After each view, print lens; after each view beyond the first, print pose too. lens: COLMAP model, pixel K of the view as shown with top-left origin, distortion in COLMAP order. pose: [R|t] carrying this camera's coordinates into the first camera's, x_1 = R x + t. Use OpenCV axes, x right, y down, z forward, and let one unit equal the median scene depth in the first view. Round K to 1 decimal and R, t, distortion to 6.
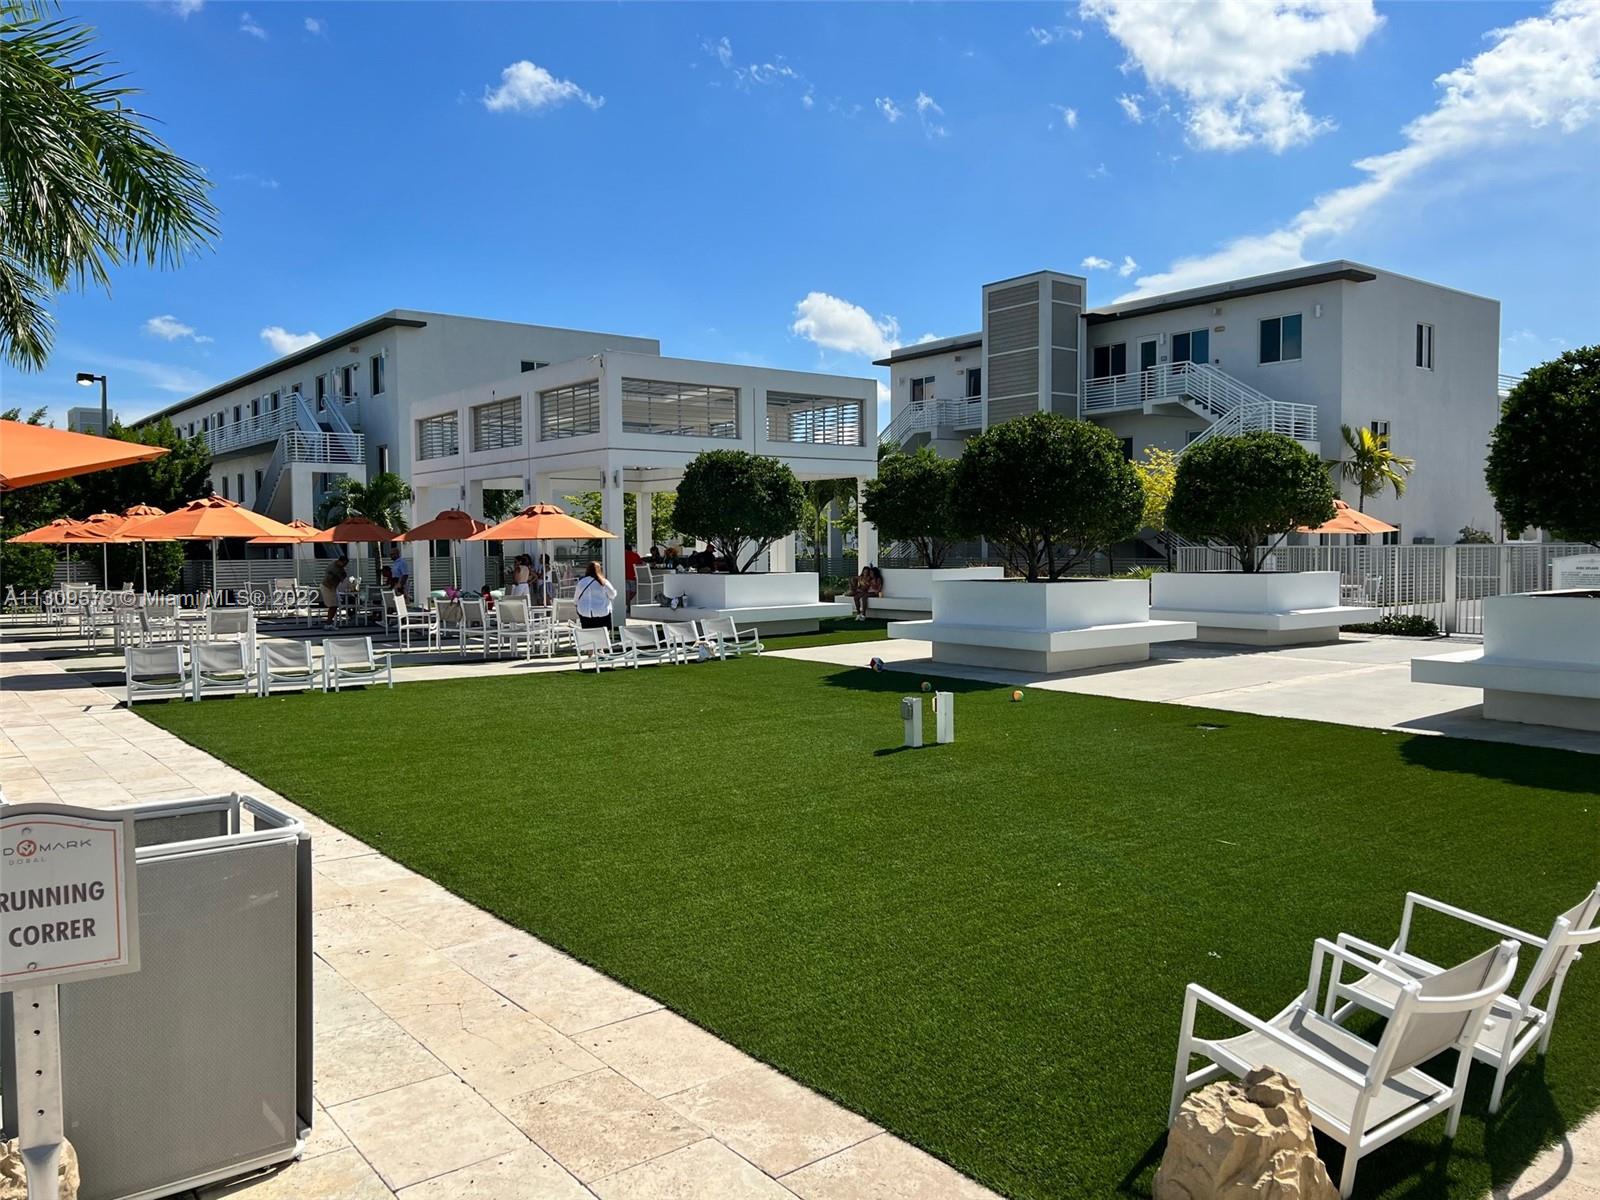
lens RADIAL K [[1194.7, 0, 800.0], [0, 1194.7, 600.0], [0, 0, 1]] dist [-0.007994, -0.009079]
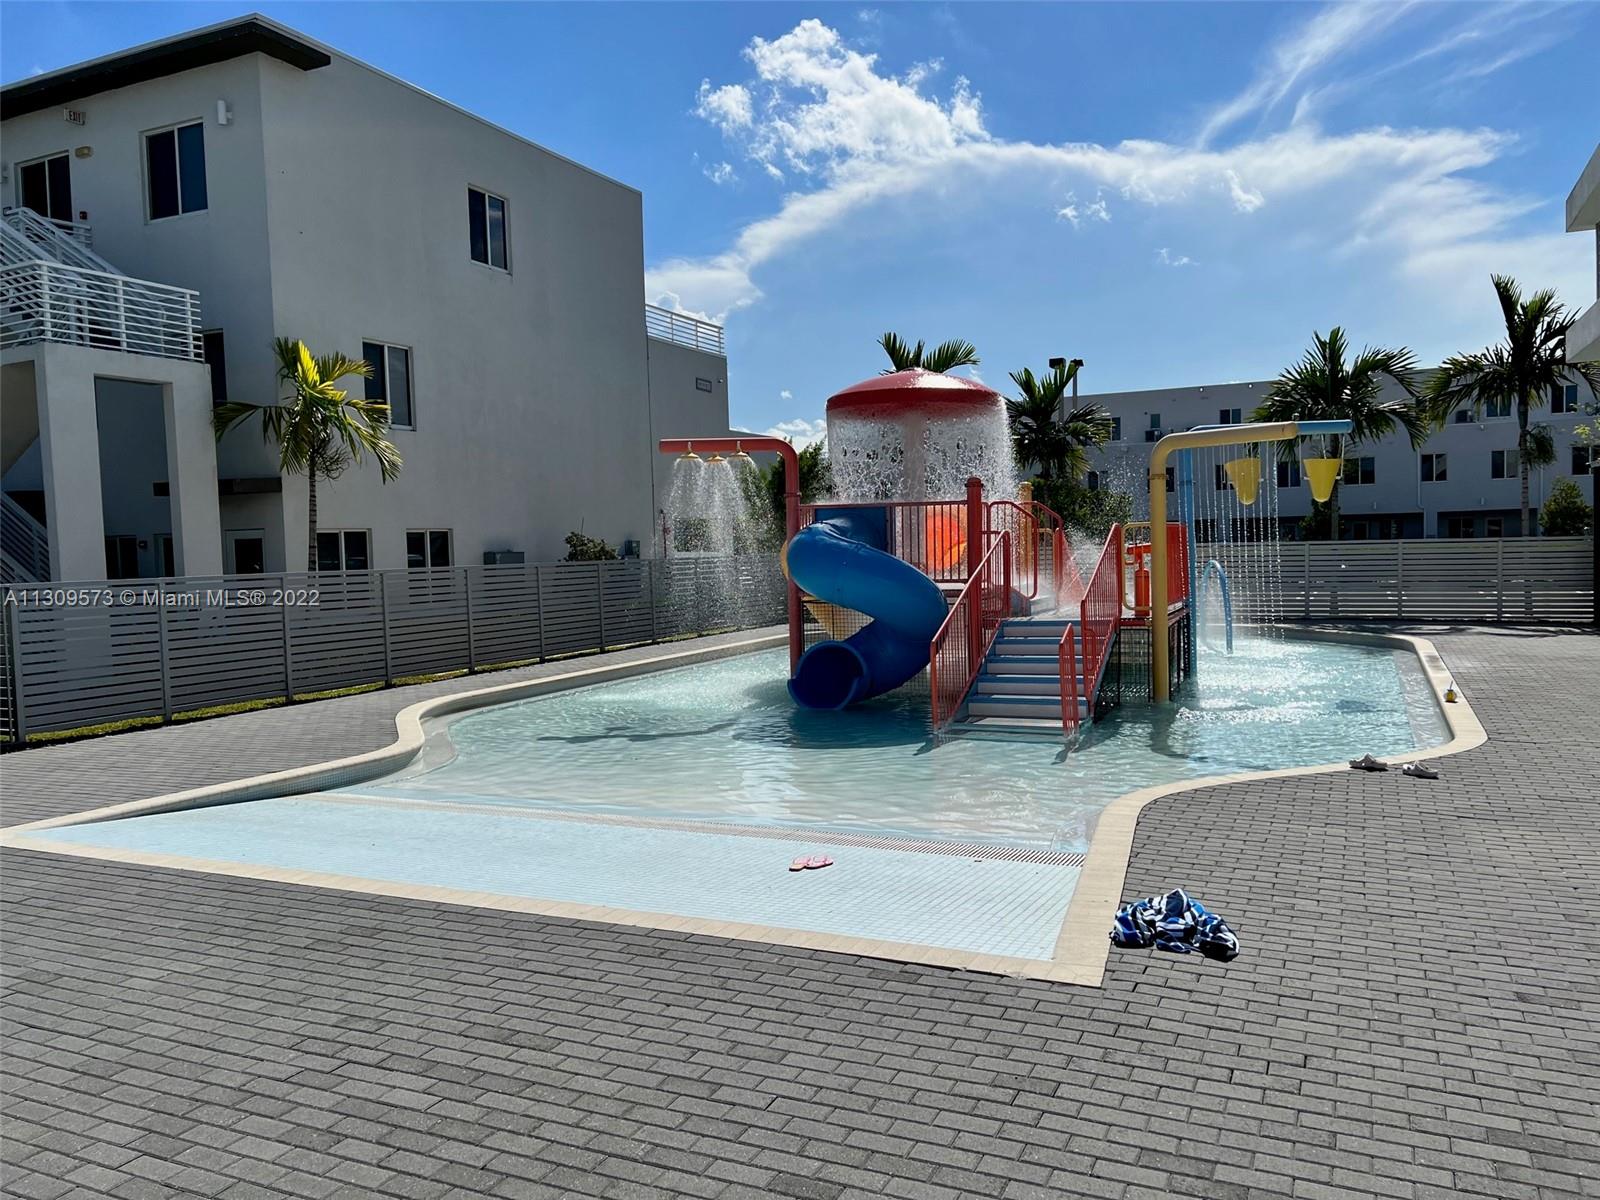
lens RADIAL K [[1170.4, 0, 800.8], [0, 1170.4, 608.6], [0, 0, 1]] dist [0.039626, -0.045731]
pose [[0.892134, -0.036115, 0.450326, 0.400278], [0.036984, 0.999292, 0.006871, -0.023166], [-0.450255, 0.010525, 0.892838, 0.416610]]
